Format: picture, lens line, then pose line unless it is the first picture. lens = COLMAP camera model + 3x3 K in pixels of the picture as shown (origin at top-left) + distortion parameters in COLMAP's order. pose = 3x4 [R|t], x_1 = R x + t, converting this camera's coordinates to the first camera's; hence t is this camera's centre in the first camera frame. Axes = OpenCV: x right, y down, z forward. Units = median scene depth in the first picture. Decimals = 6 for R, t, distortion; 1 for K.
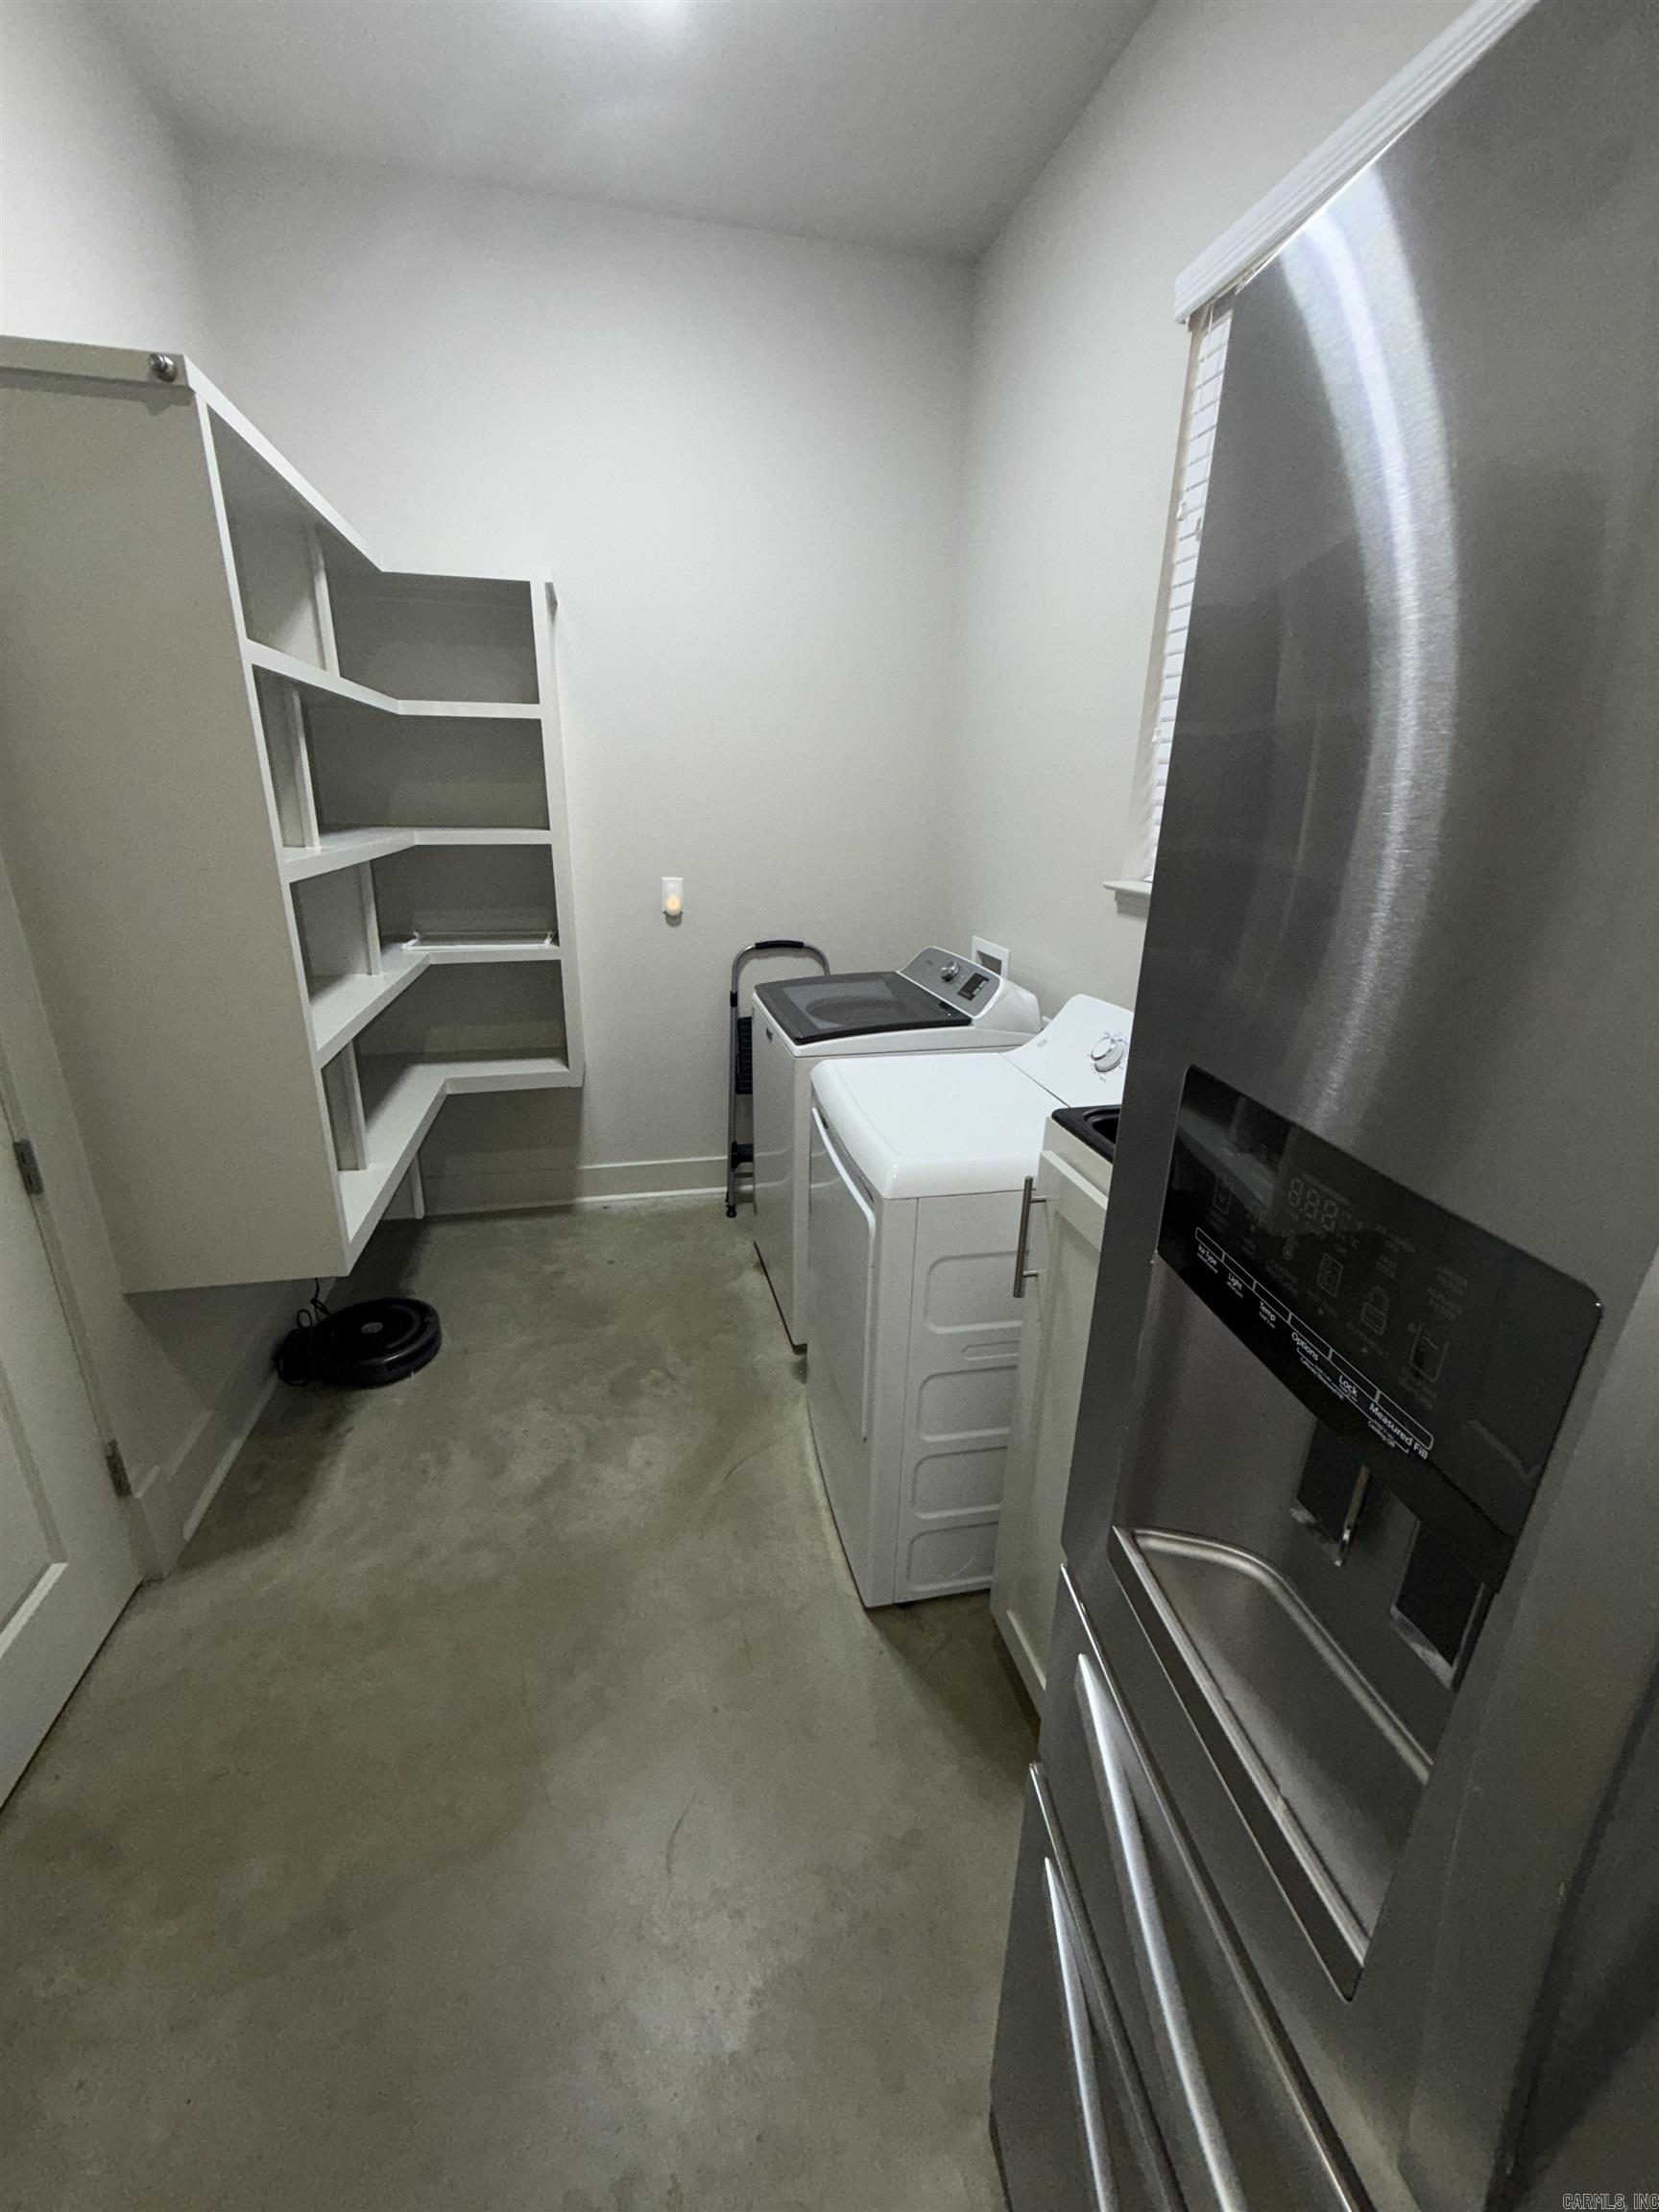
lens RADIAL K [[877.4, 0, 824.7], [0, 877.4, 1101.4], [0, 0, 1]] dist [0.001571, -0.000241]
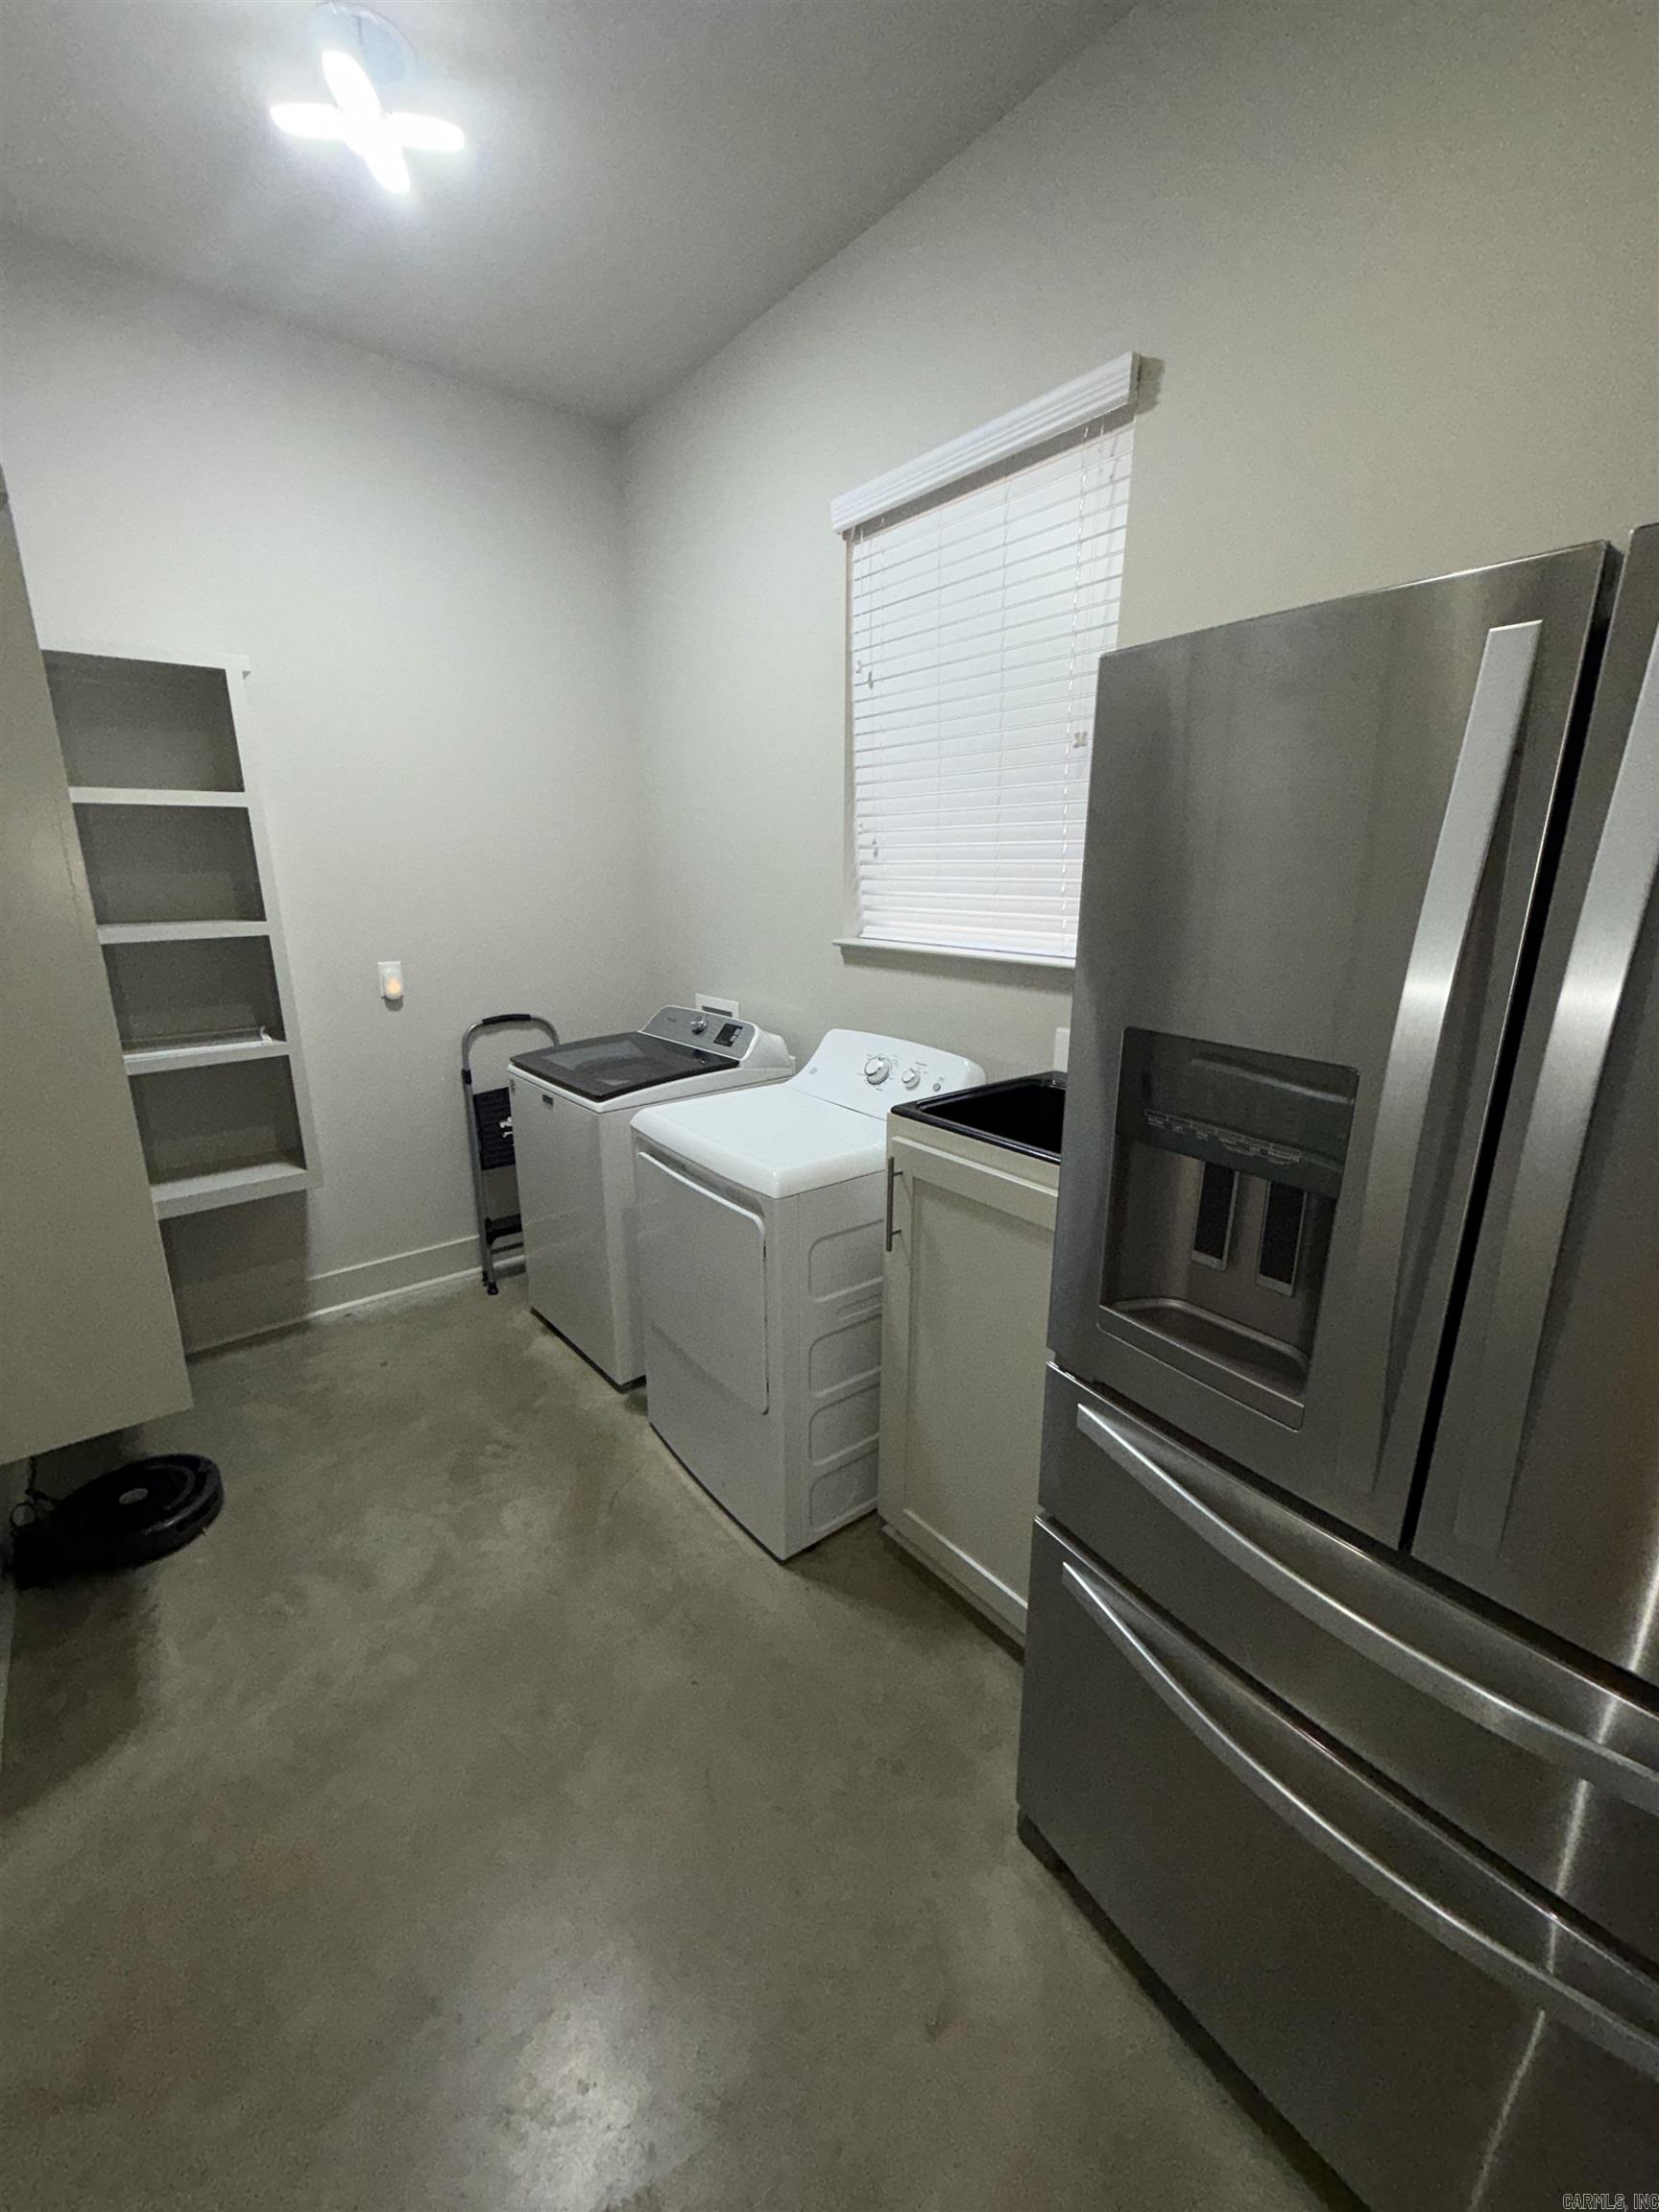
lens RADIAL K [[877.4, 0, 823.5], [0, 877.4, 1104.1], [0, 0, 1]] dist [0.001571, -0.000241]
pose [[0.897830, -0.135950, 0.418830, -0.214487], [0.163886, 0.985983, -0.031273, 0.016285], [-0.408708, 0.096719, 0.907526, -0.097455]]
